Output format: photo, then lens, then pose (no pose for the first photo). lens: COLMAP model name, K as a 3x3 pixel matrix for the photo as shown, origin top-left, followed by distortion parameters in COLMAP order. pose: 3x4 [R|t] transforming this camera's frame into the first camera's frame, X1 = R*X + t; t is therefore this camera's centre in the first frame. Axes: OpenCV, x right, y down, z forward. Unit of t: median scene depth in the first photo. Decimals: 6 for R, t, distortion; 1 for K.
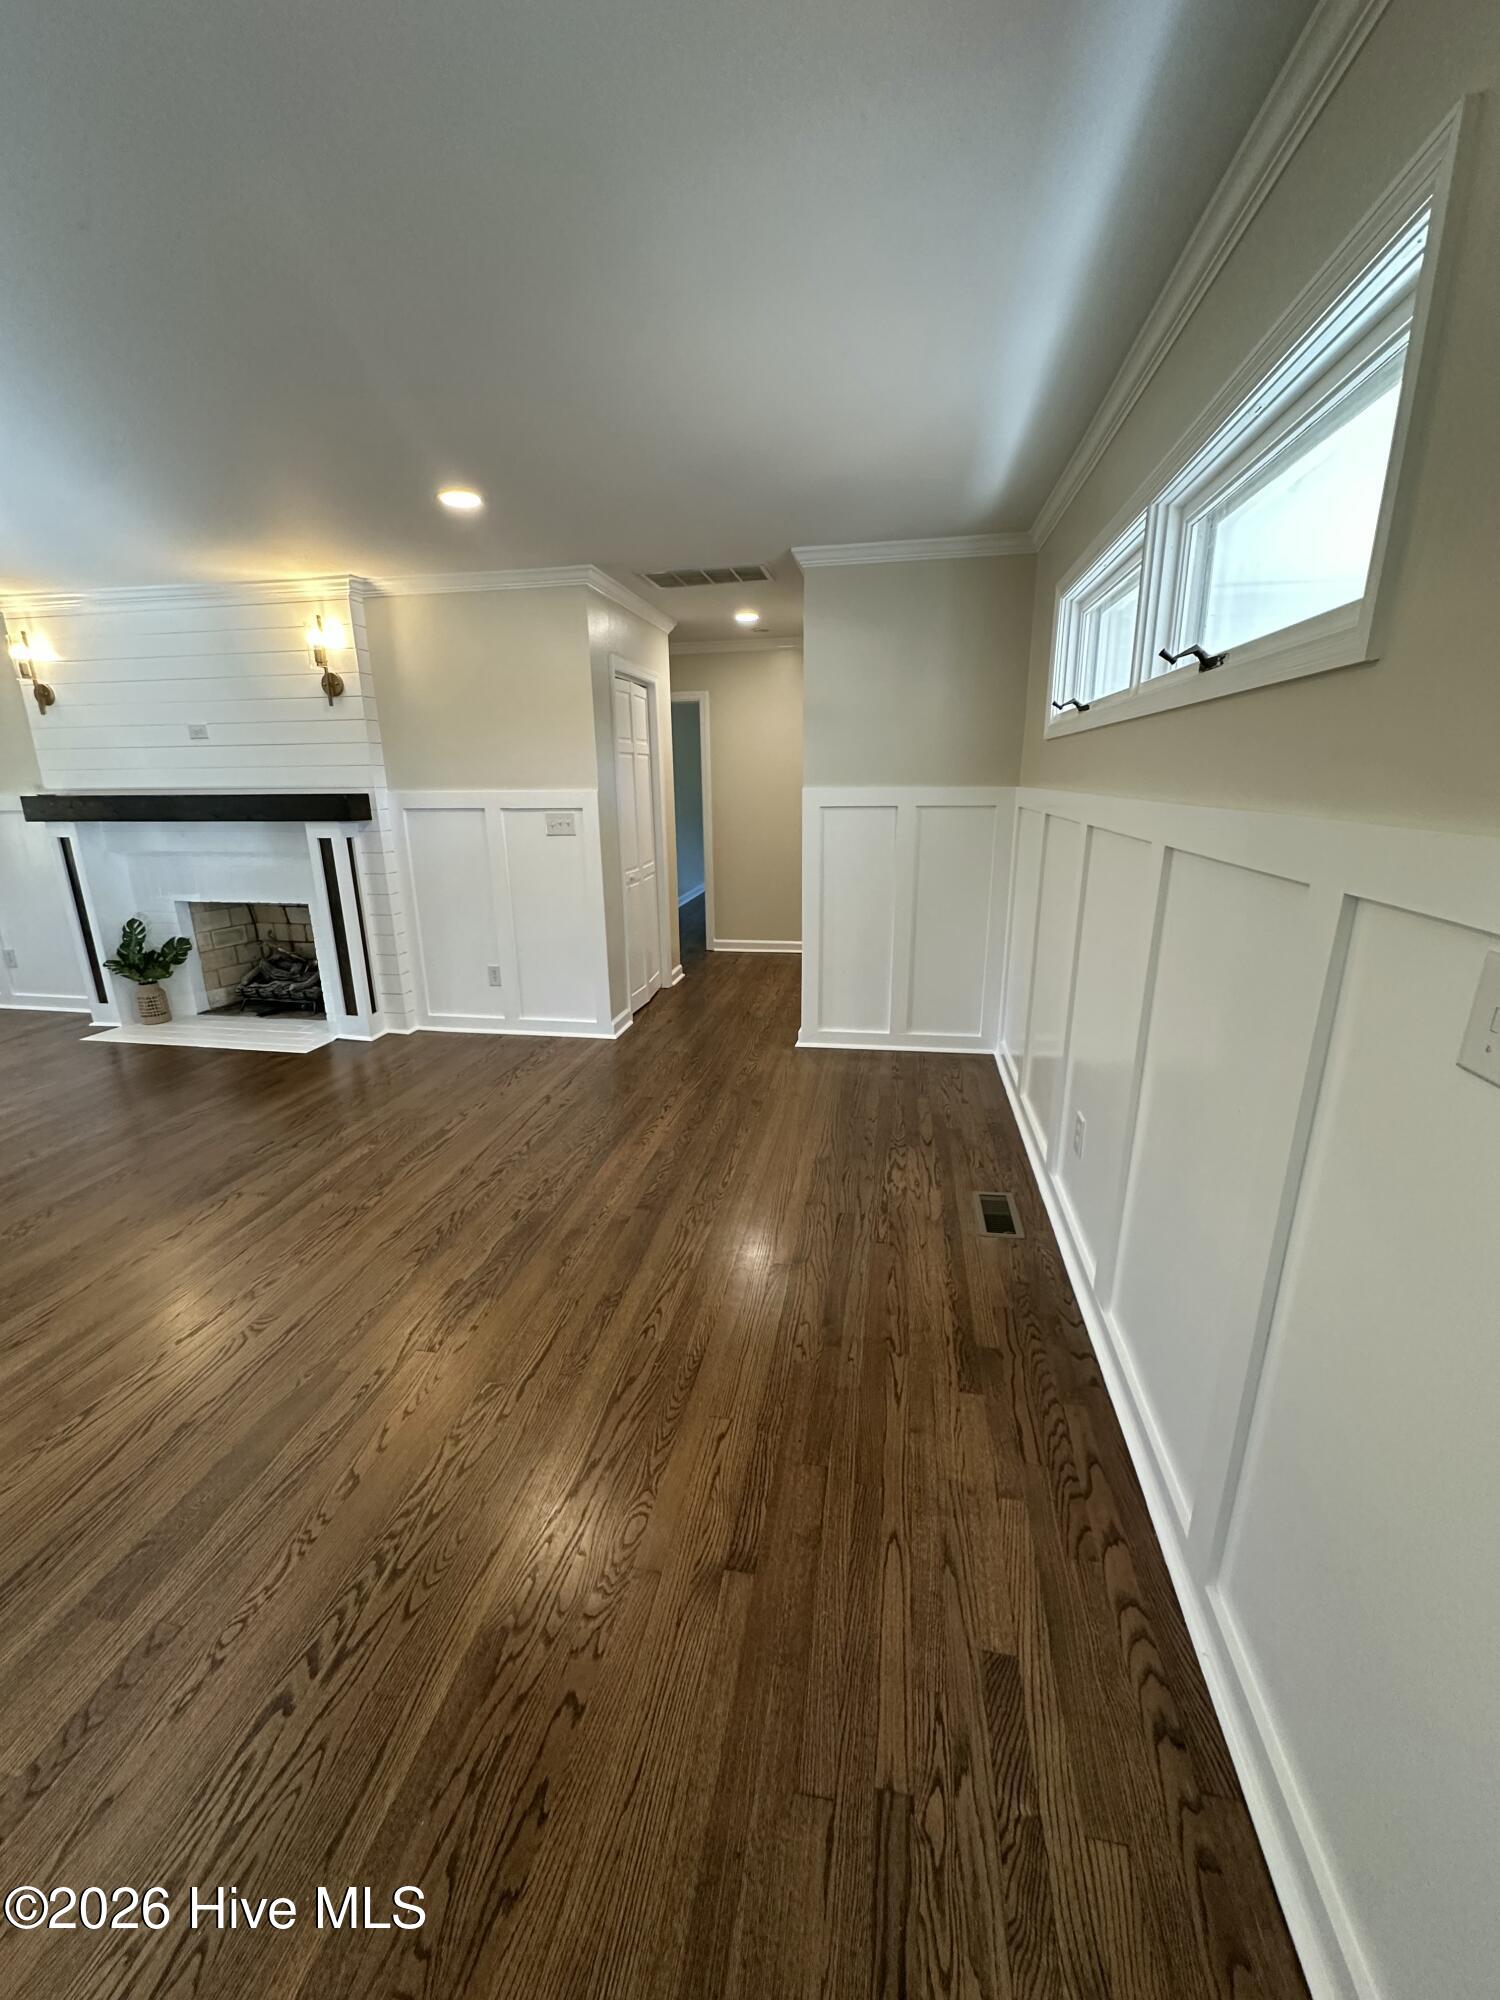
lens RADIAL K [[795.5, 0, 747.0], [0, 795.5, 998.5], [0, 0, 1]] dist [-0.001904, 0.000510]
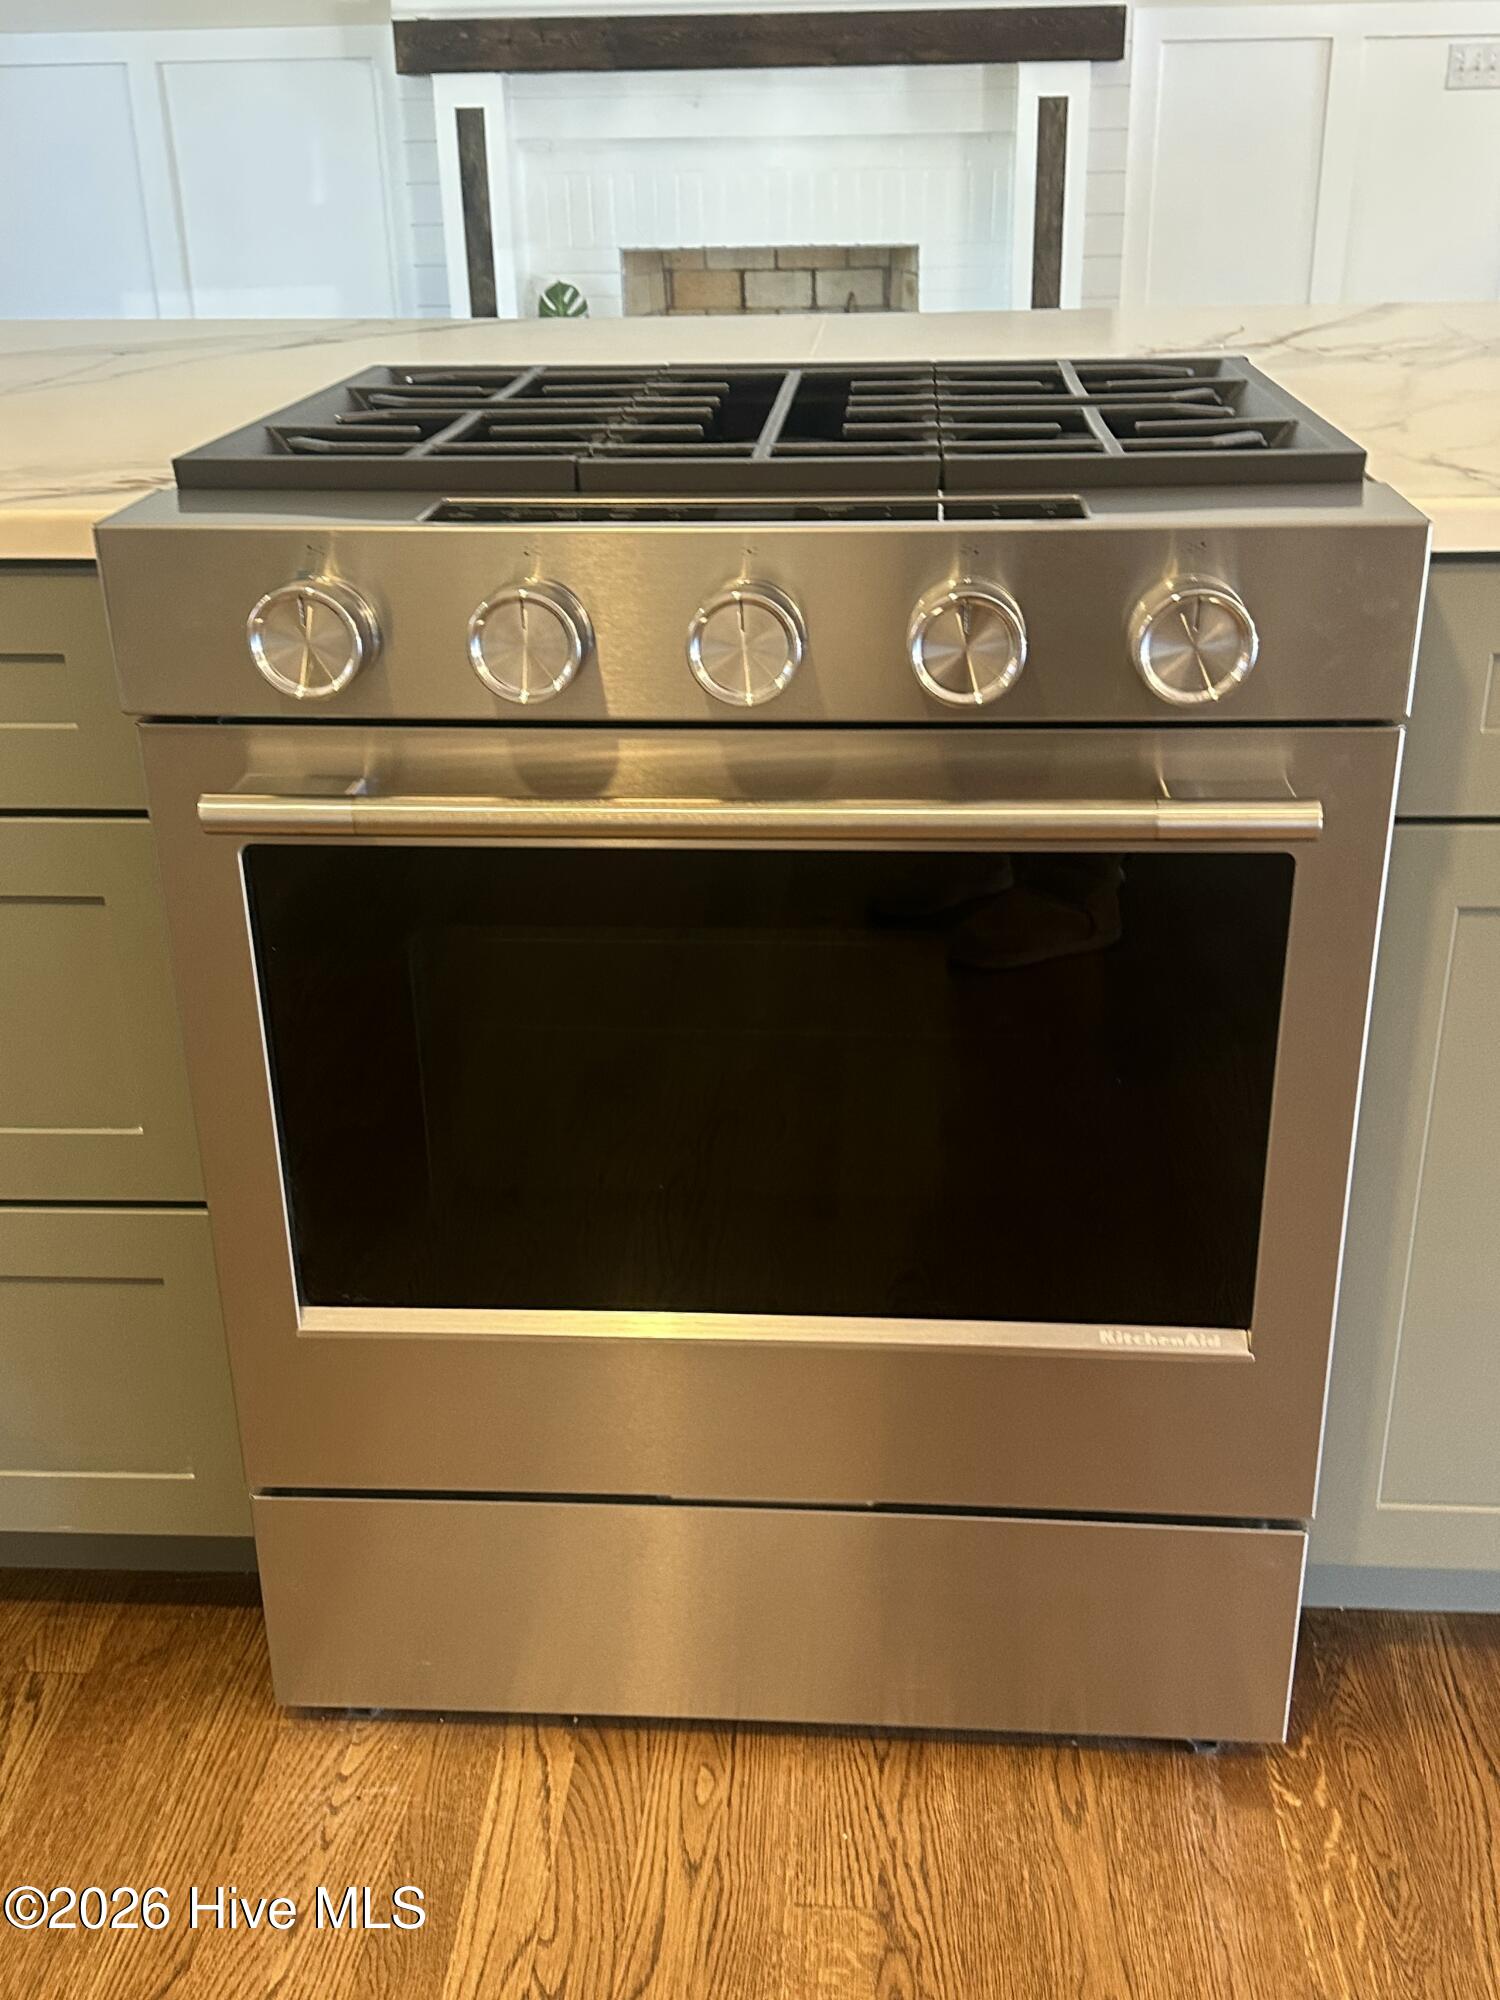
lens RADIAL K [[1975.6, 0, 750.0], [0, 1975.6, 1000.0], [0, 0, 1]] dist [0.138365, -0.228217]
pose [[0.993959, -0.050918, 0.097225, -0.847525], [0.036762, 0.989155, 0.142203, 0.188518], [-0.103412, -0.137770, 0.985051, -0.374360]]
